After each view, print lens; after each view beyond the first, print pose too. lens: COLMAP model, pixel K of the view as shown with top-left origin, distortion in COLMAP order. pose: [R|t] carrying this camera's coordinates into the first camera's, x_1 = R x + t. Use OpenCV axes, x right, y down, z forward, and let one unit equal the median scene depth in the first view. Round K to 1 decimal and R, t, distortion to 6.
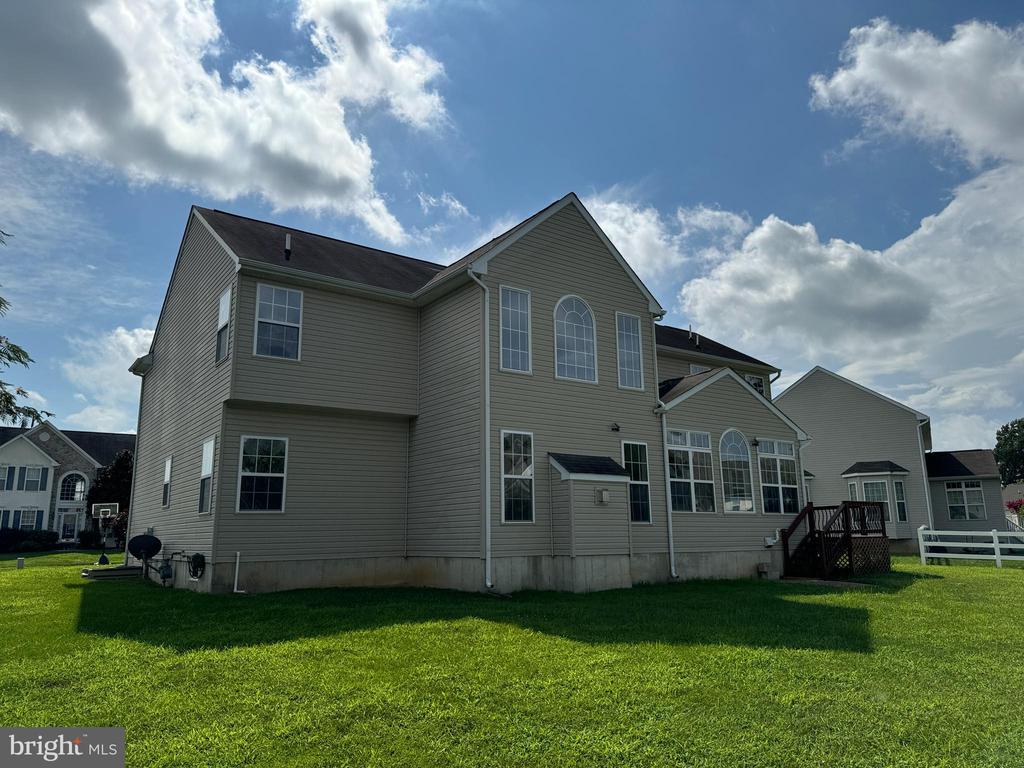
lens RADIAL K [[703.9, 0, 497.7], [0, 703.9, 403.4], [0, 0, 1]] dist [0.101017, -0.137885]
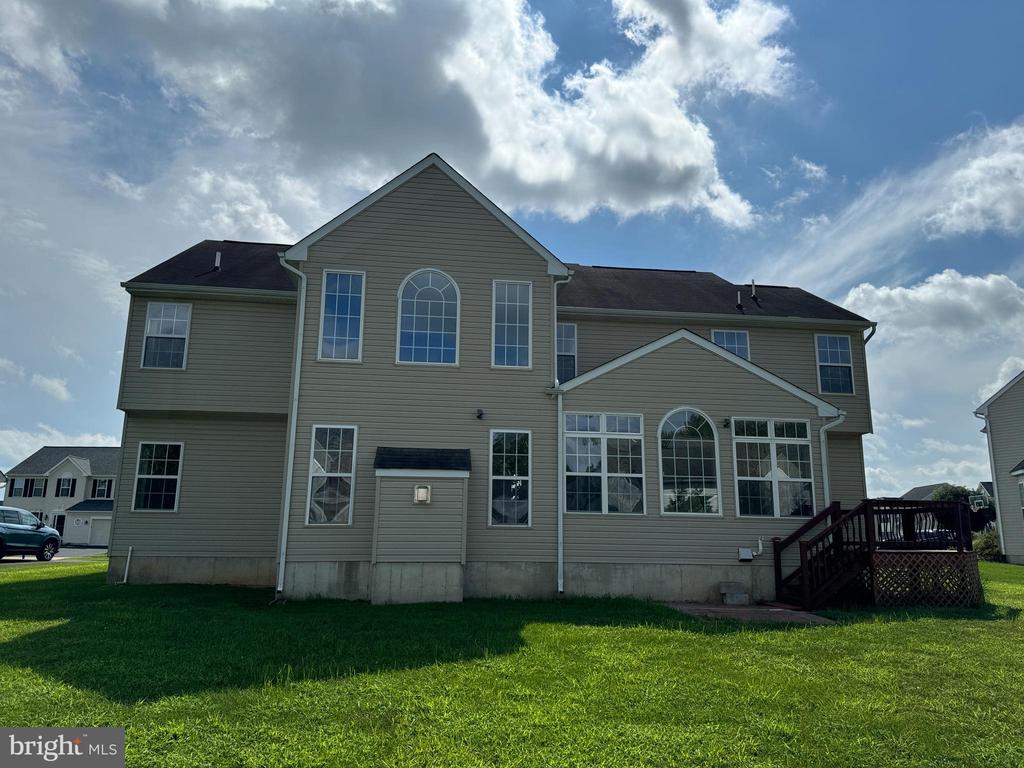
lens RADIAL K [[739.7, 0, 508.1], [0, 739.7, 411.3], [0, 0, 1]] dist [0.046416, -0.001060]
pose [[0.884185, -0.059568, -0.463323, 0.602282], [0.062244, 0.998015, -0.009529, 0.039742], [0.462971, -0.020414, 0.886138, 0.213389]]
